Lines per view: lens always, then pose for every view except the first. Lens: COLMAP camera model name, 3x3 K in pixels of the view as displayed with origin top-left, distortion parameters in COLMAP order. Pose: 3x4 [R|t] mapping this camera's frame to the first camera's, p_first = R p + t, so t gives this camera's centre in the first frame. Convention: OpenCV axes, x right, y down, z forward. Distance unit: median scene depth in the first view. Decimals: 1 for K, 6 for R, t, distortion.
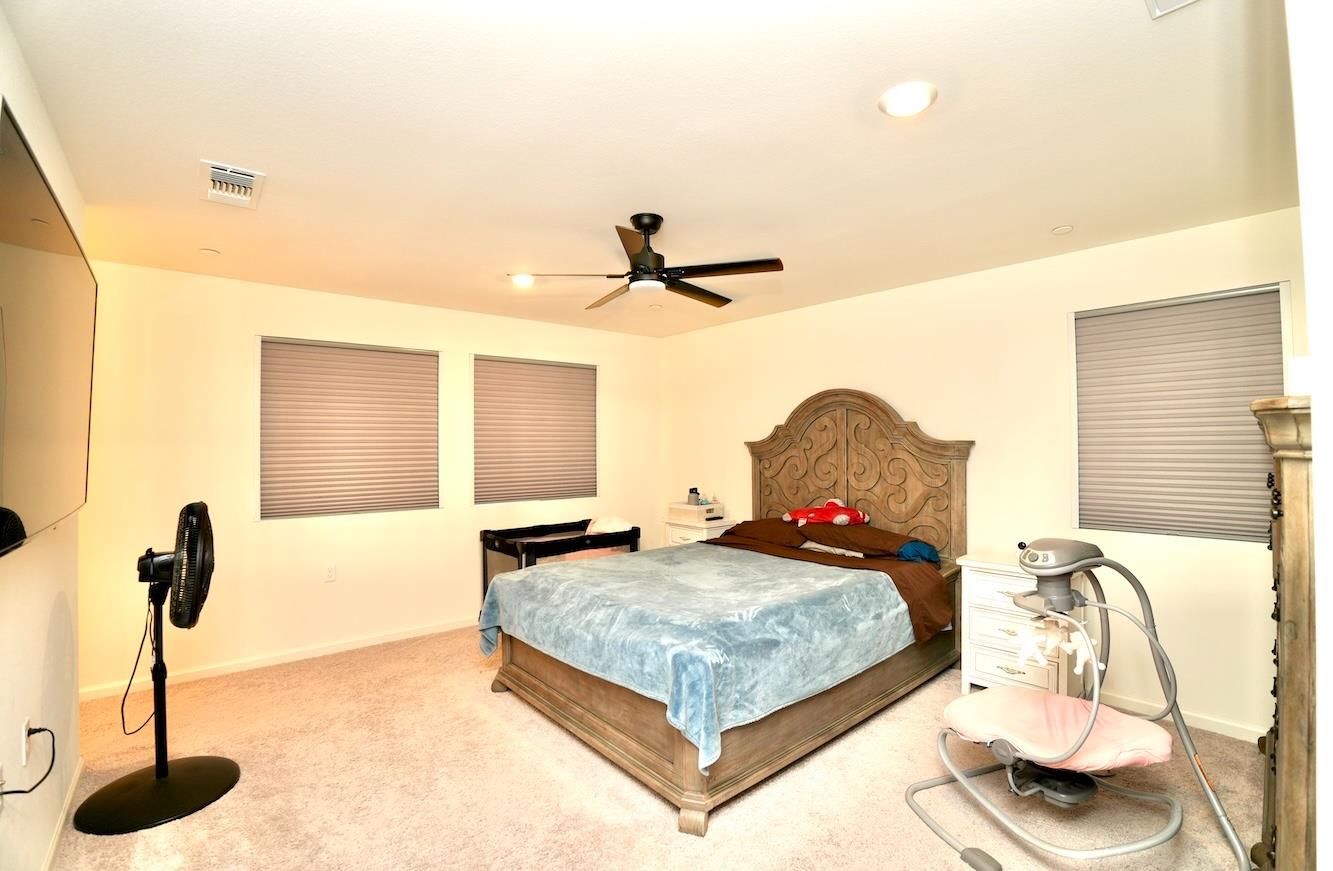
lens RADIAL K [[581.0, 0, 668.3], [0, 581.0, 435.0], [0, 0, 1]] dist [-0.073801, 0.019839]
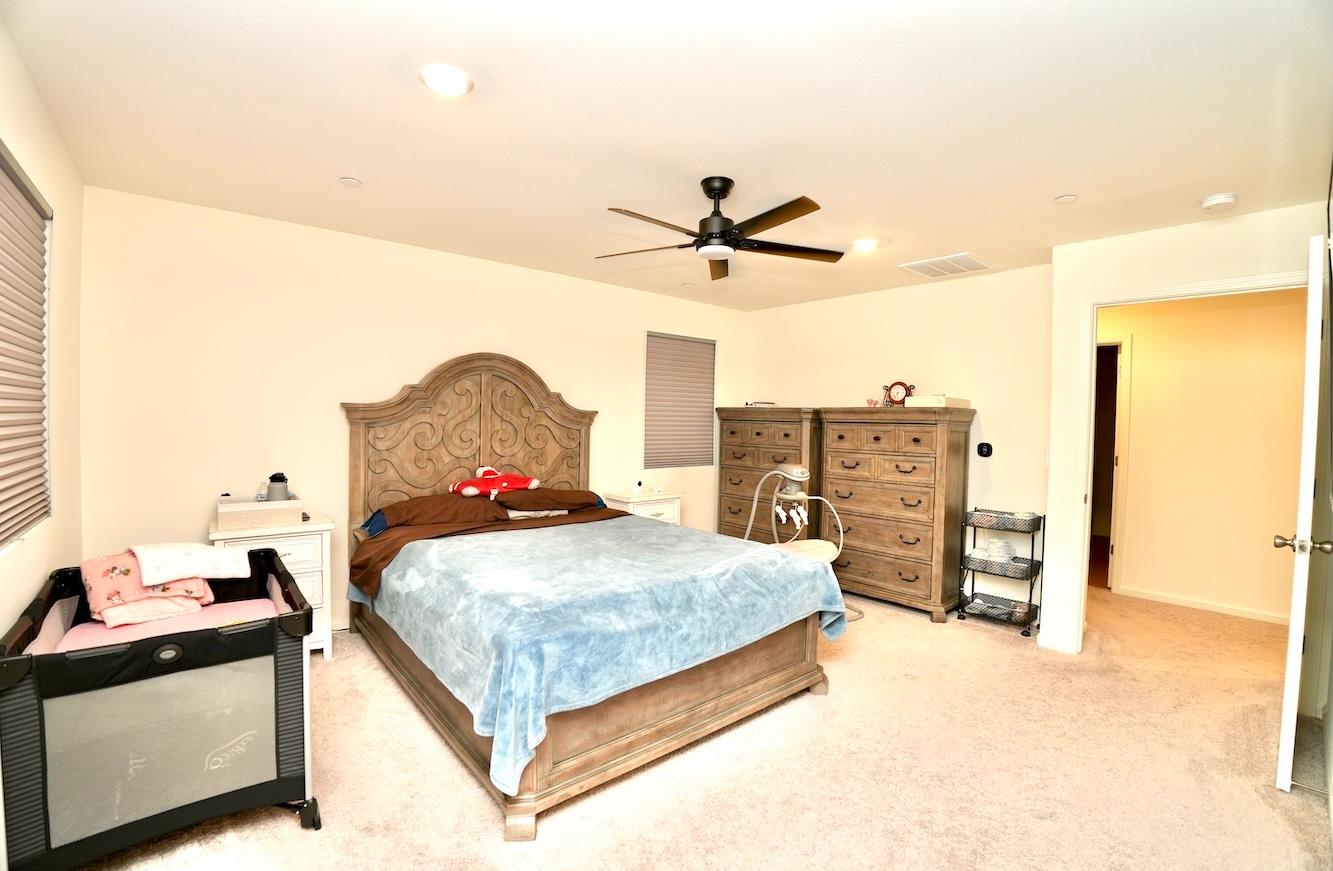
lens RADIAL K [[581.0, 0, 668.3], [0, 581.0, 435.0], [0, 0, 1]] dist [-0.073801, 0.019839]
pose [[0.009783, -0.018541, 0.999780, -0.737852], [-0.034725, 0.999219, 0.018870, 0.031059], [-0.999349, -0.034902, 0.009131, 0.756133]]
